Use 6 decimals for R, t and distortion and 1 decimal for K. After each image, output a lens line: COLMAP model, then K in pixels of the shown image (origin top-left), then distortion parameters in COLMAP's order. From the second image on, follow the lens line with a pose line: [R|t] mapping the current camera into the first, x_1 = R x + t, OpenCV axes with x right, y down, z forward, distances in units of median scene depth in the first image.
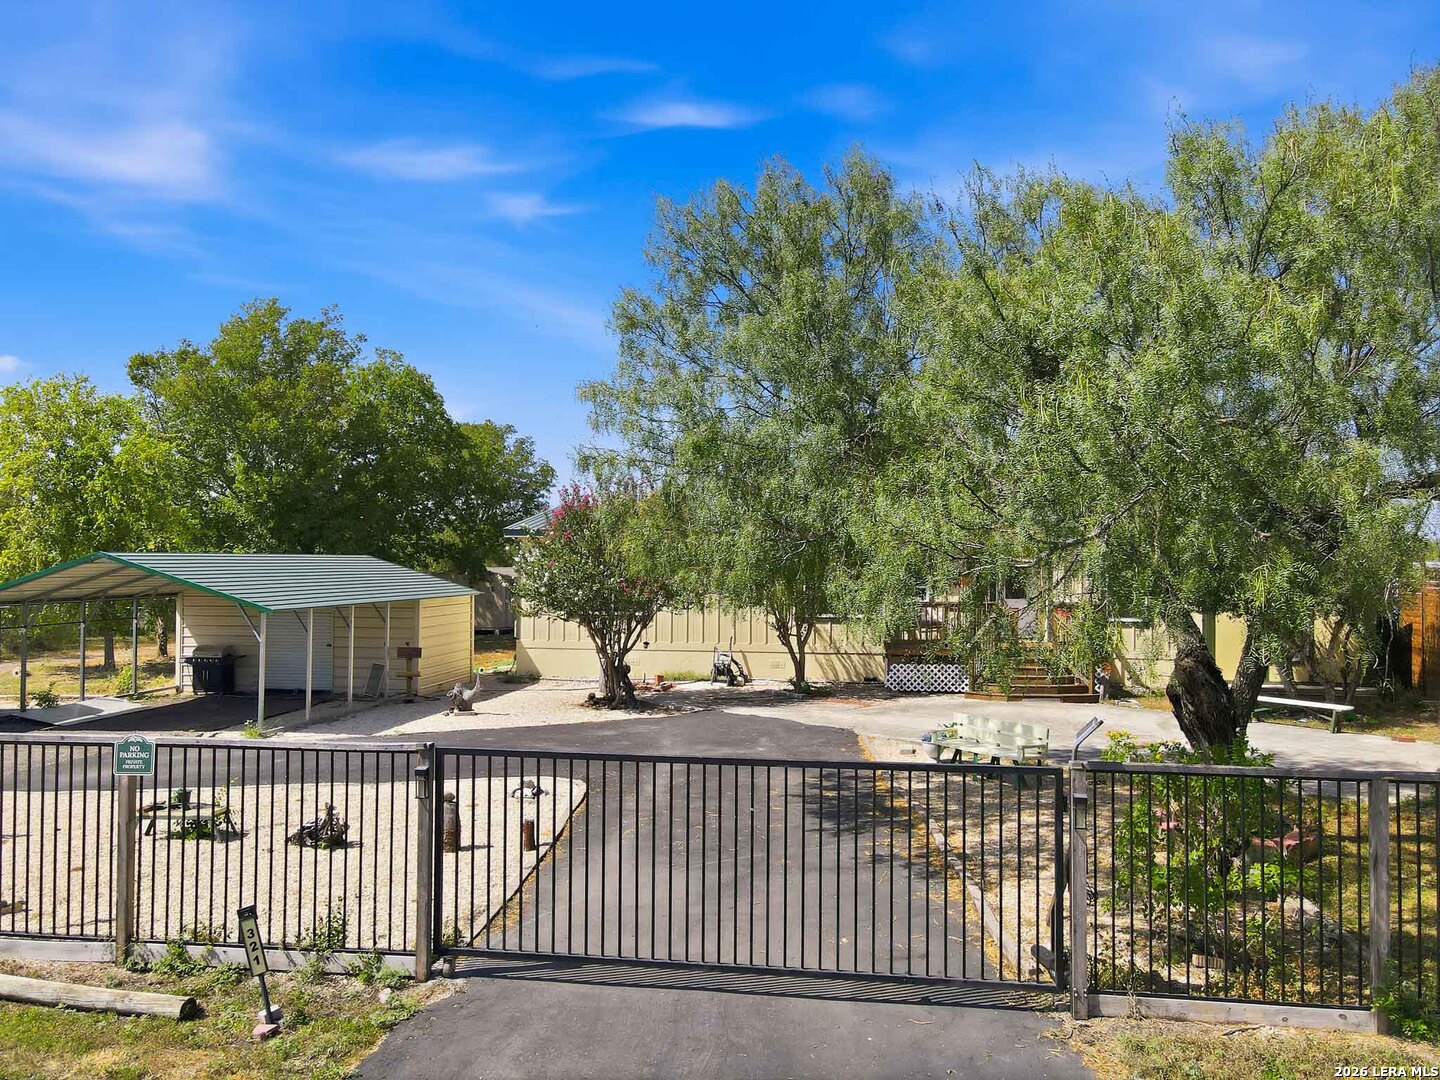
lens RADIAL K [[1033.1, 0, 720.0], [0, 1033.1, 540.0], [0, 0, 1]] dist [0.005384, 0.008590]
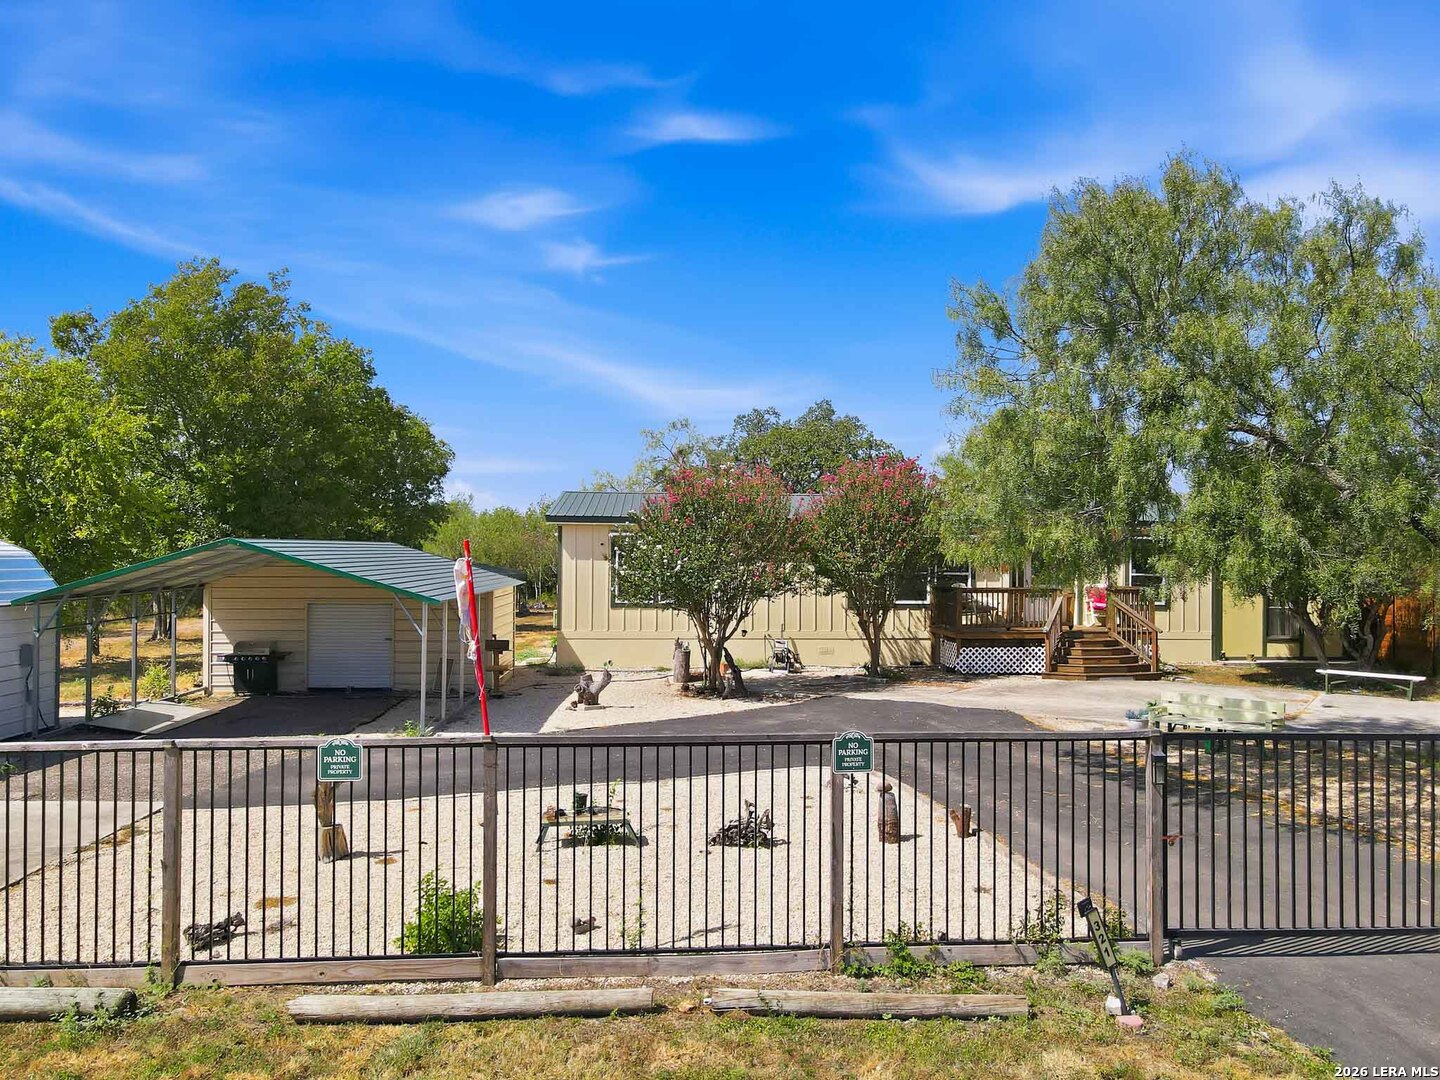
lens RADIAL K [[1033.1, 0, 720.0], [0, 1033.1, 540.0], [0, 0, 1]] dist [0.005384, 0.008590]
pose [[0.980495, 0.001884, 0.196533, -0.302843], [-0.004270, 0.999922, 0.011719, 0.000557], [-0.196496, -0.012329, 0.980427, 0.032575]]
